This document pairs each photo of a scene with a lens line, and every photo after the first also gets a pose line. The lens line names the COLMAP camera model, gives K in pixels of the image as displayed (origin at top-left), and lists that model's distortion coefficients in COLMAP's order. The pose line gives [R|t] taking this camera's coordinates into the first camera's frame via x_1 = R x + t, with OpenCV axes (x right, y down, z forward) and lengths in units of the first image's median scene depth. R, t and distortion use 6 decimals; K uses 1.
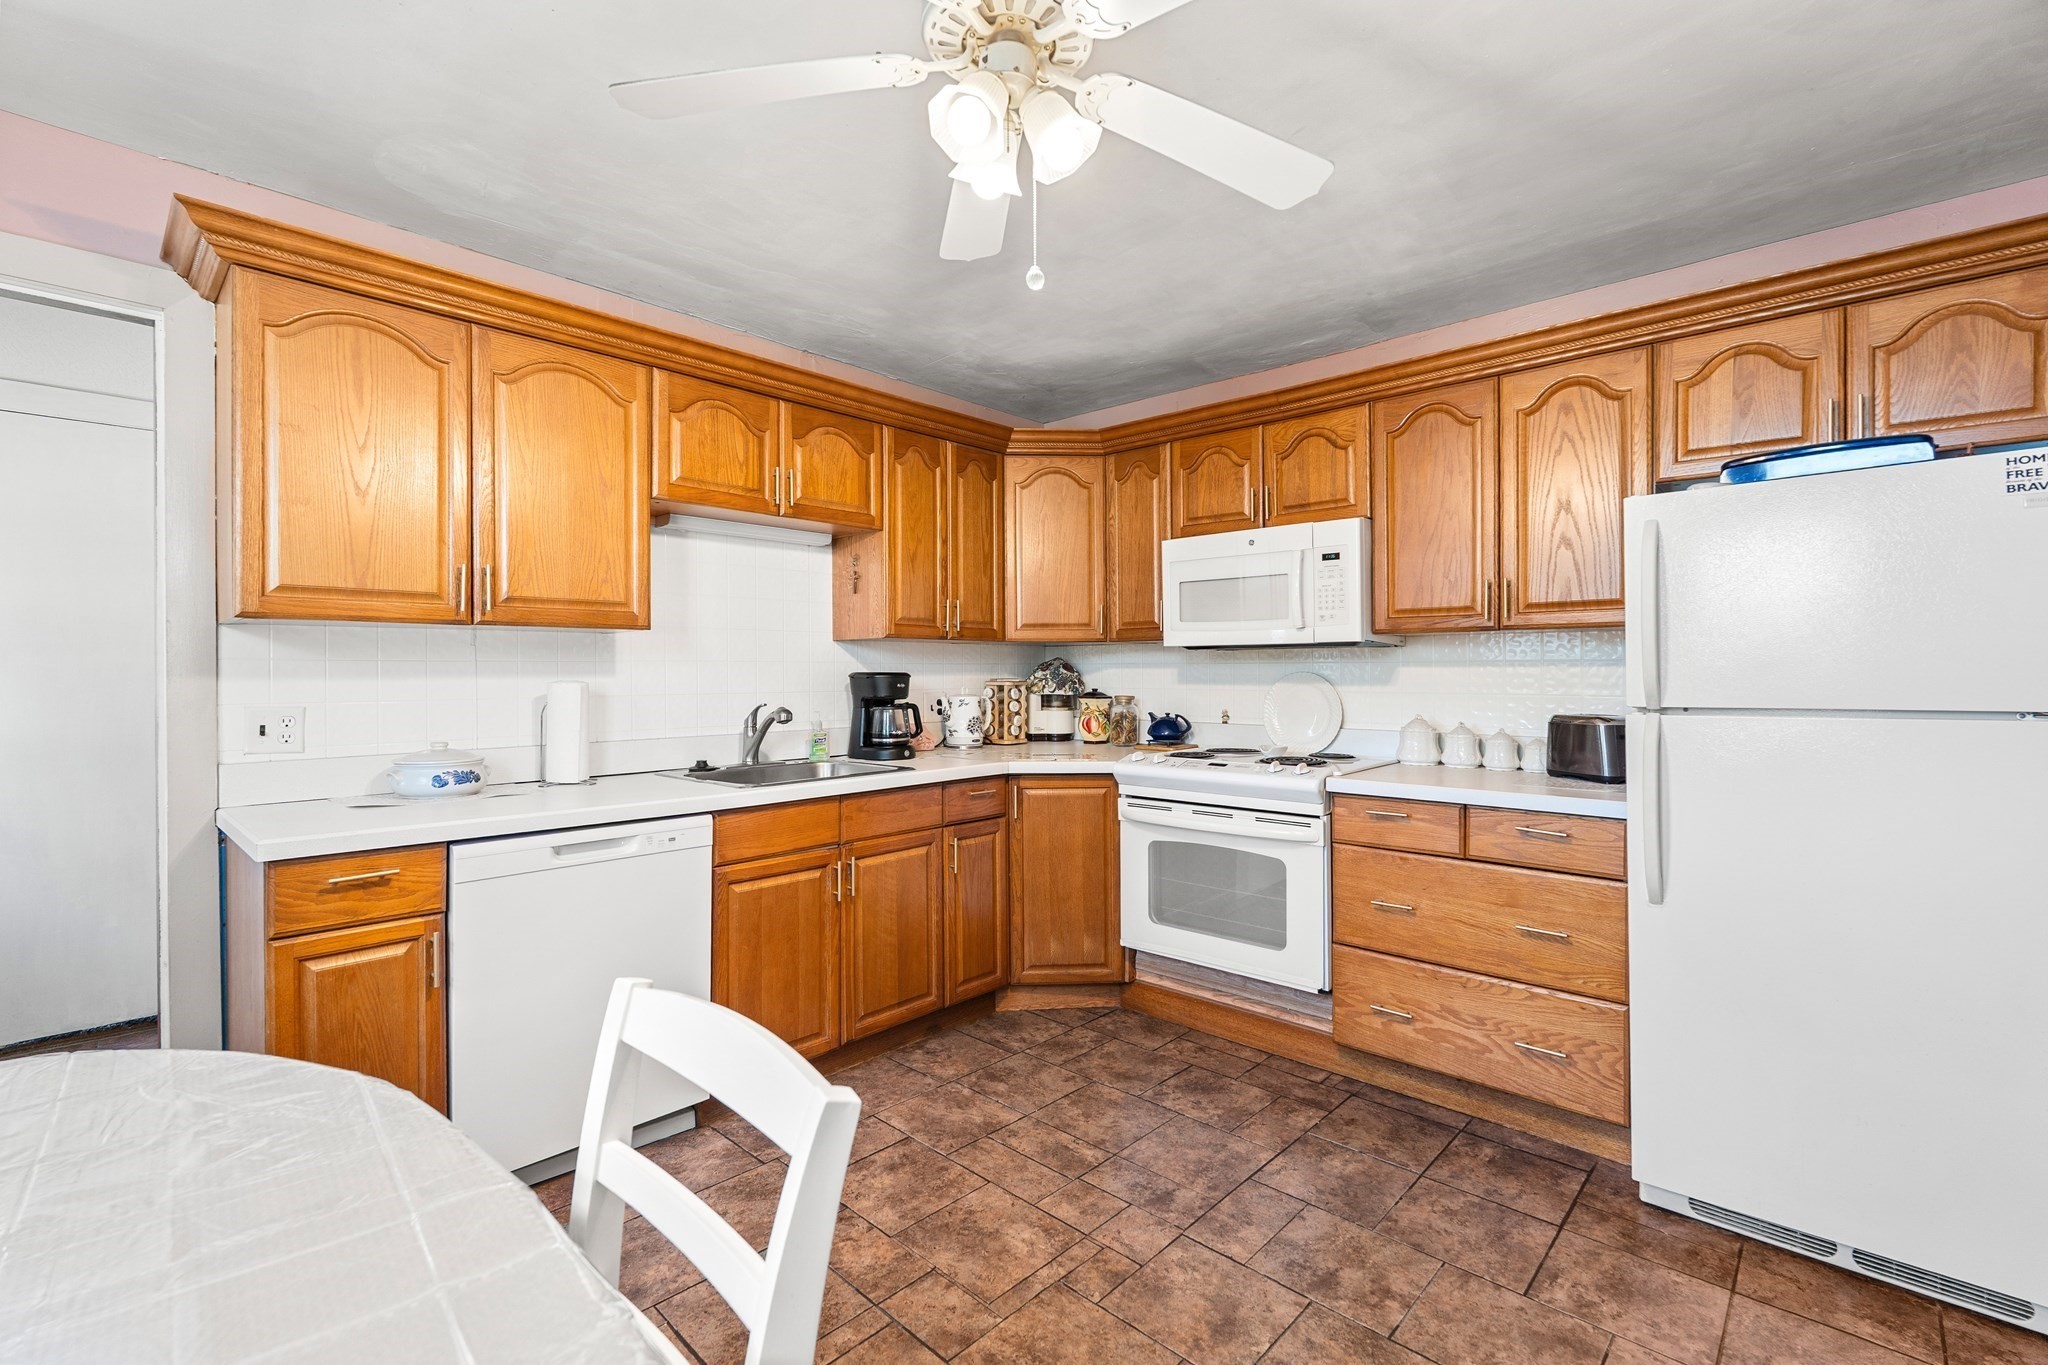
lens RADIAL K [[909.9, 0, 1020.1], [0, 909.9, 672.4], [0, 0, 1]] dist [-0.001436, -0.000575]
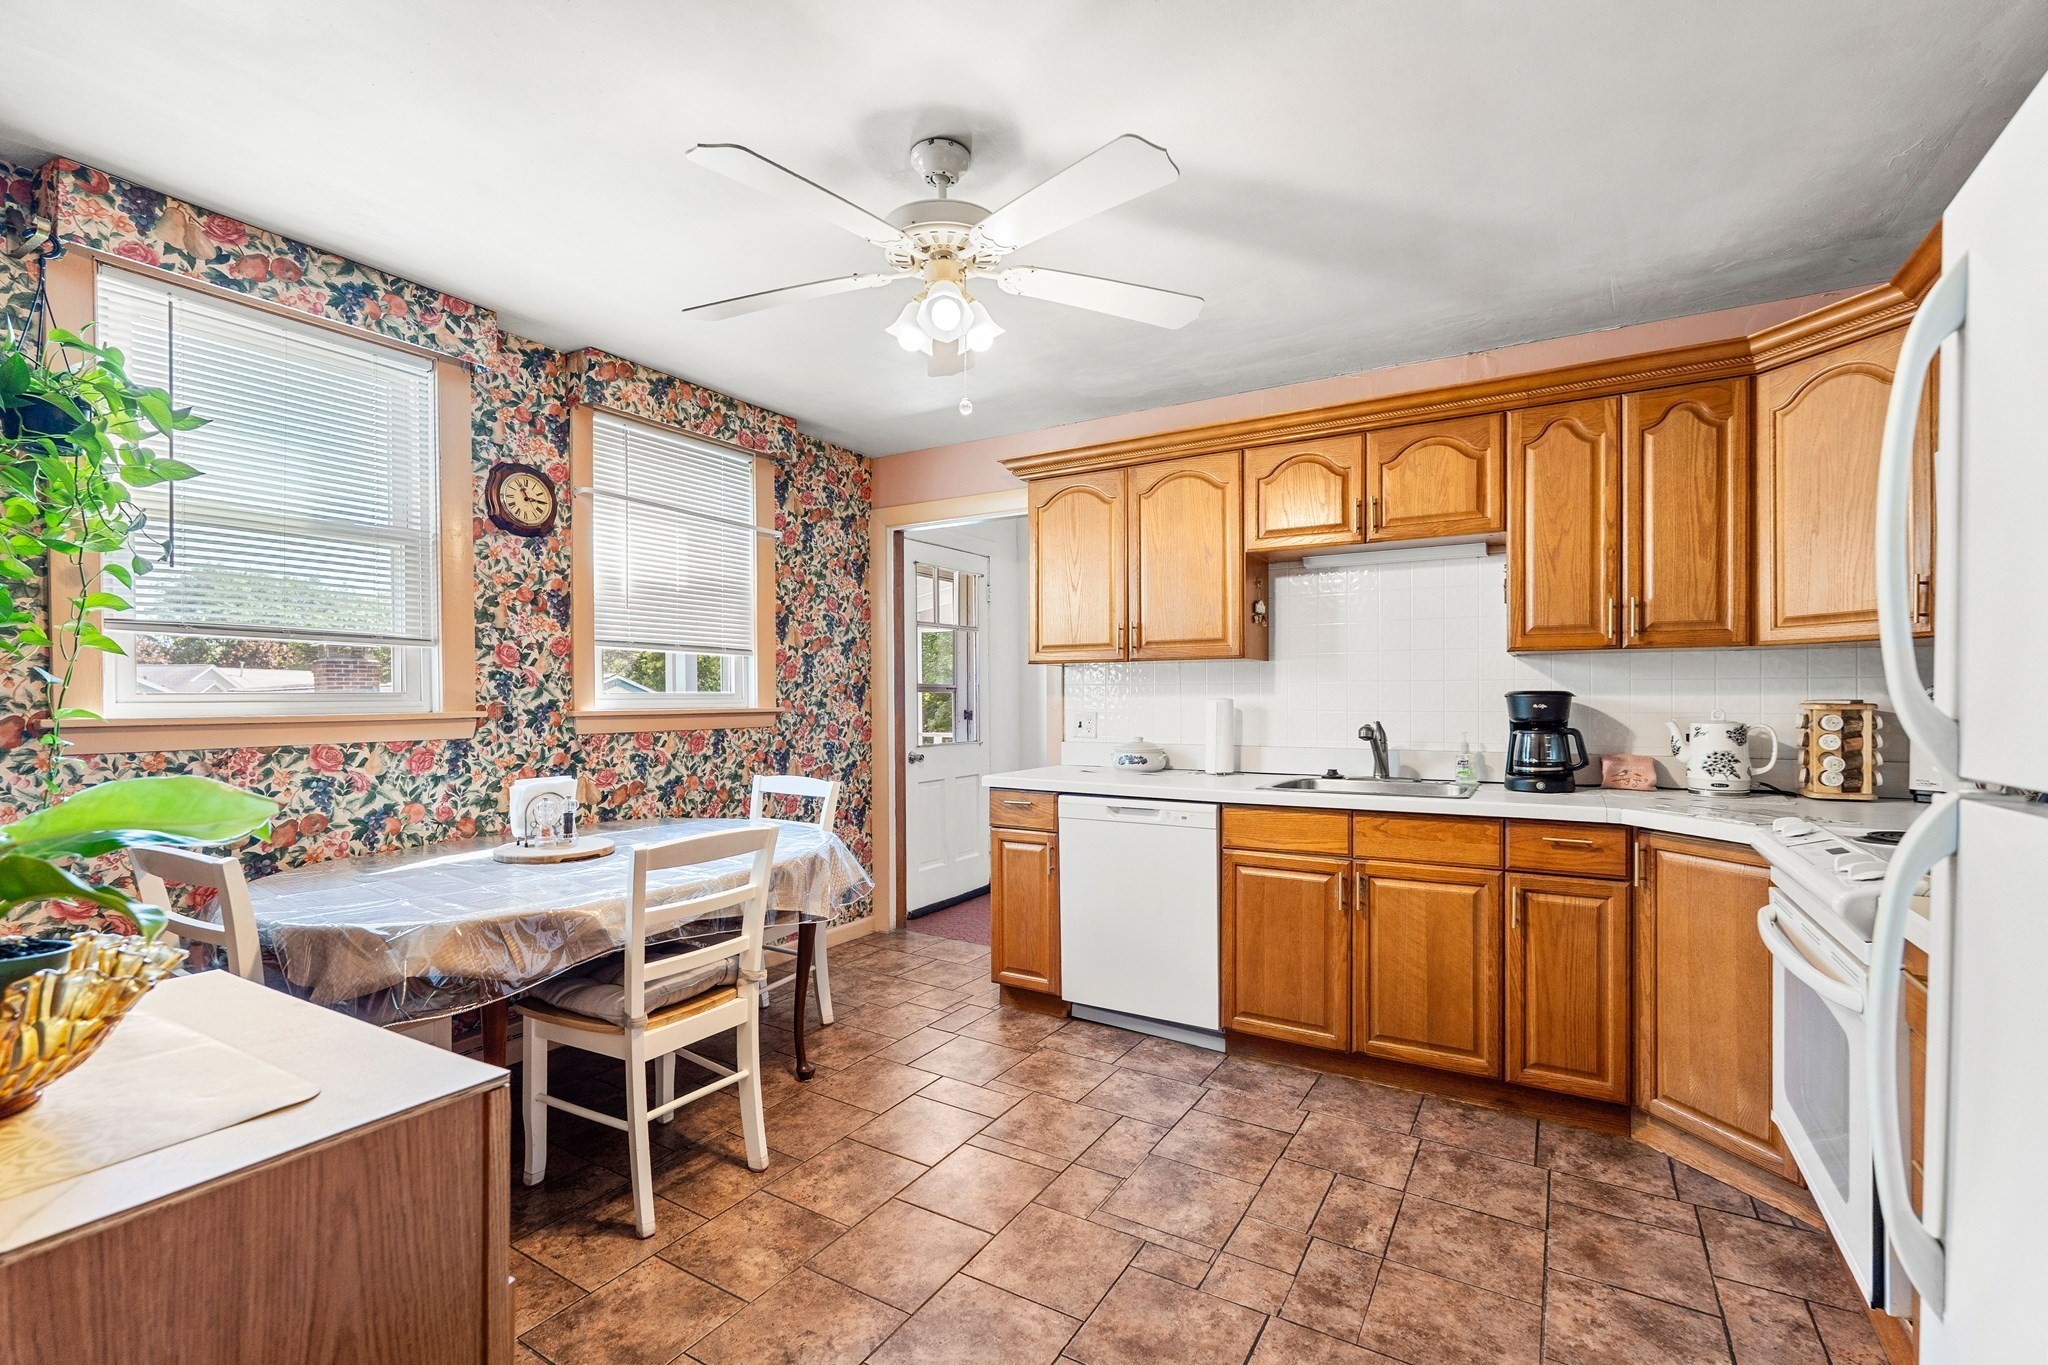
lens RADIAL K [[901.5, 0, 1021.1], [0, 901.5, 699.9], [0, 0, 1]] dist [-0.000863, 0.000218]
pose [[0.207022, 0.004113, -0.978328, 0.734322], [0.000405, 0.999991, 0.004290, 0.005710], [0.978336, -0.001284, 0.207019, 0.427156]]
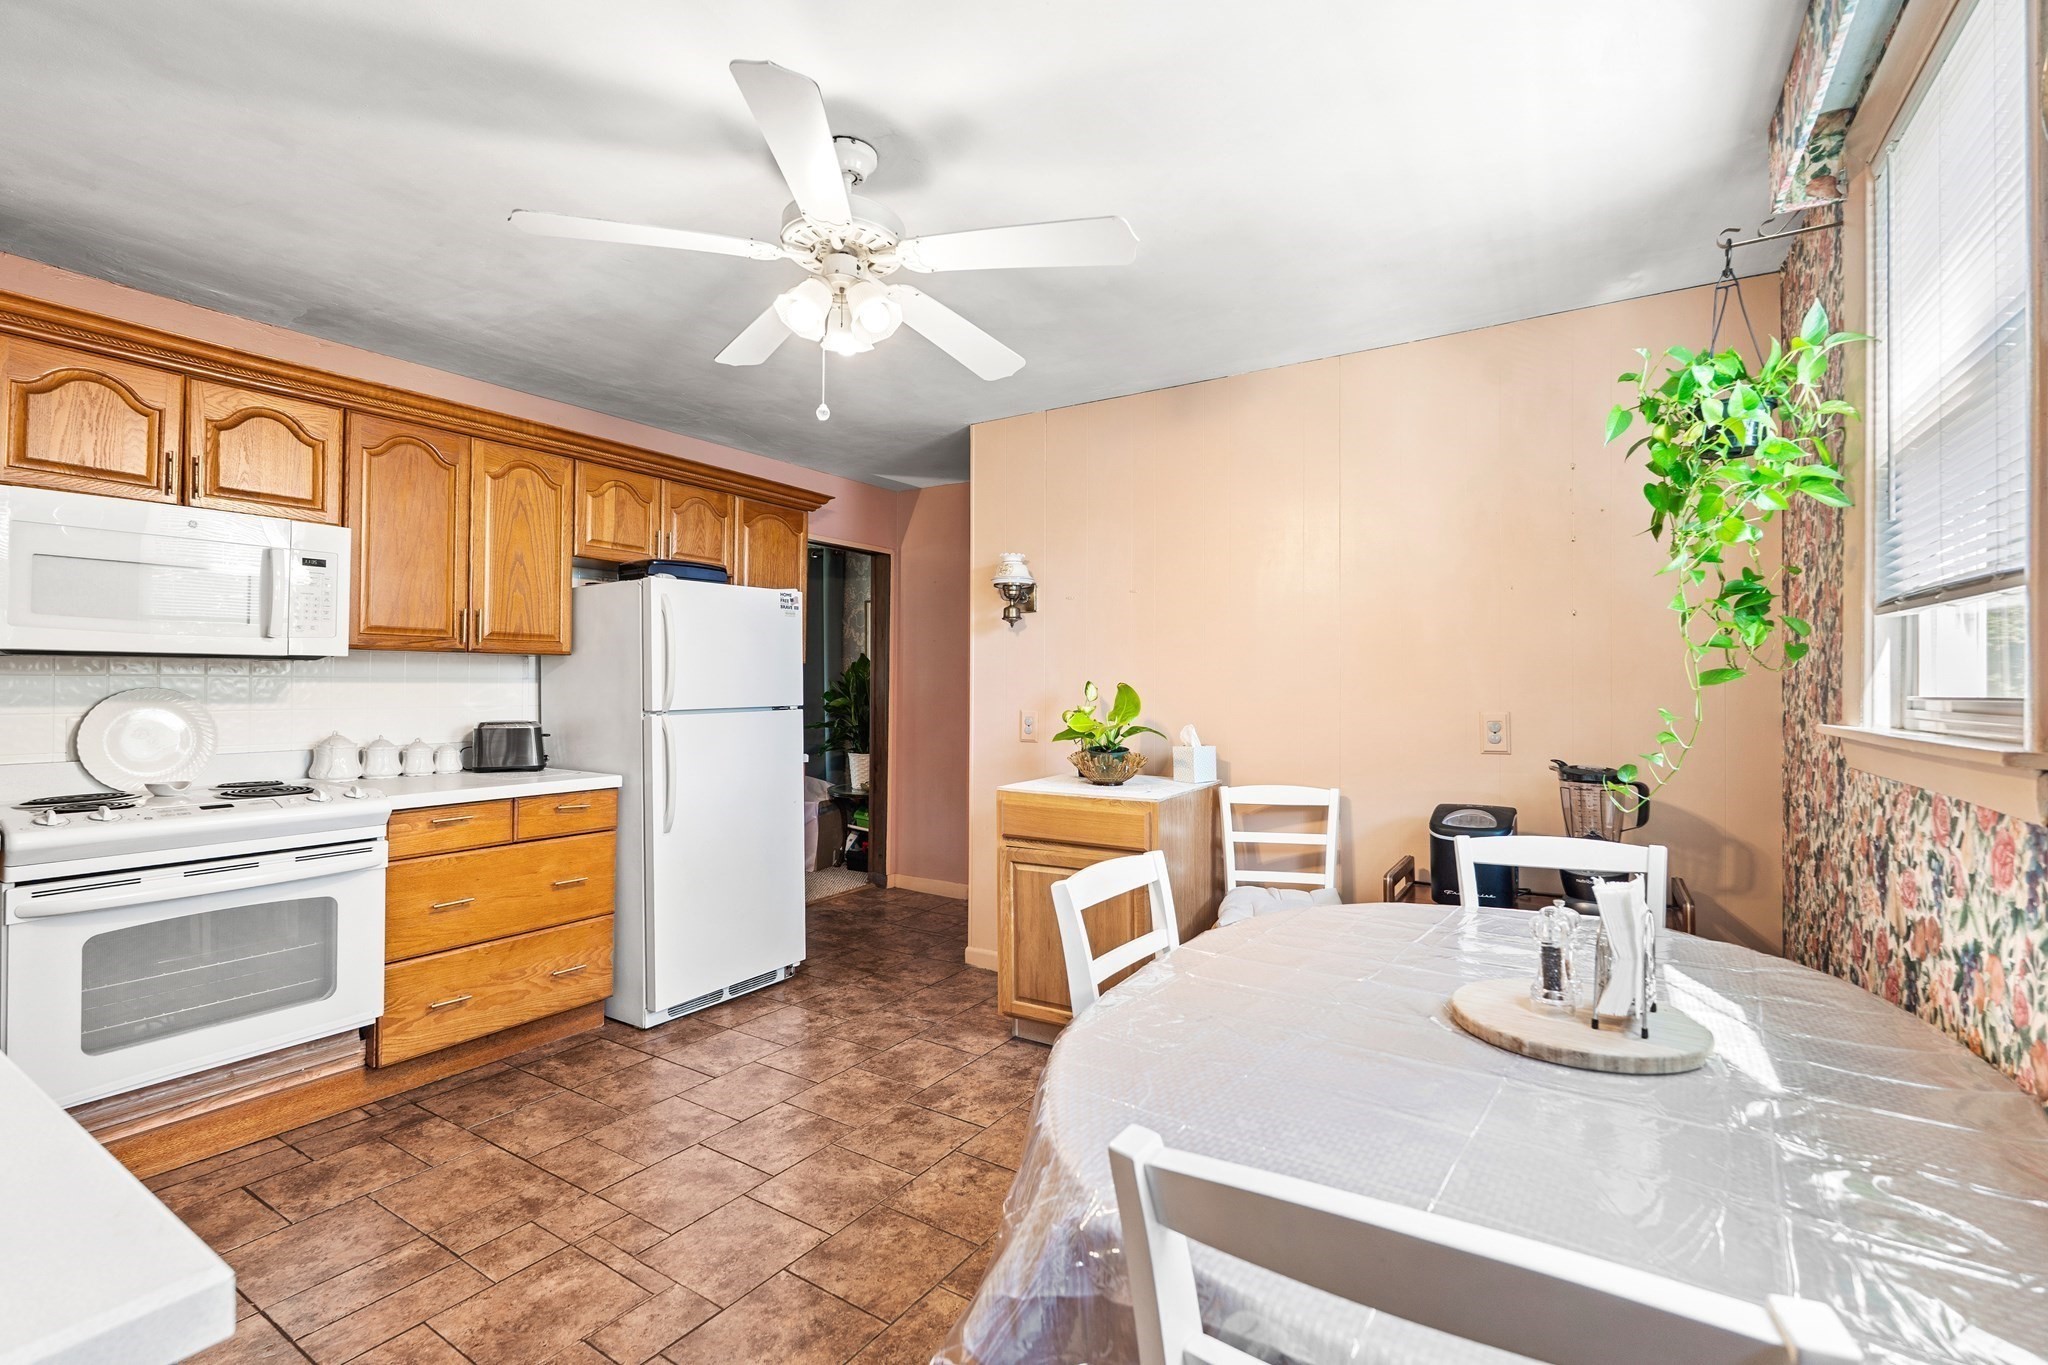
lens RADIAL K [[909.9, 0, 1020.1], [0, 909.9, 672.4], [0, 0, 1]] dist [-0.001436, -0.000575]
pose [[-0.176604, 0.012130, 0.984207, -0.754908], [-0.003277, 0.999911, -0.012912, -0.007678], [-0.984276, -0.005506, -0.176549, 0.506044]]
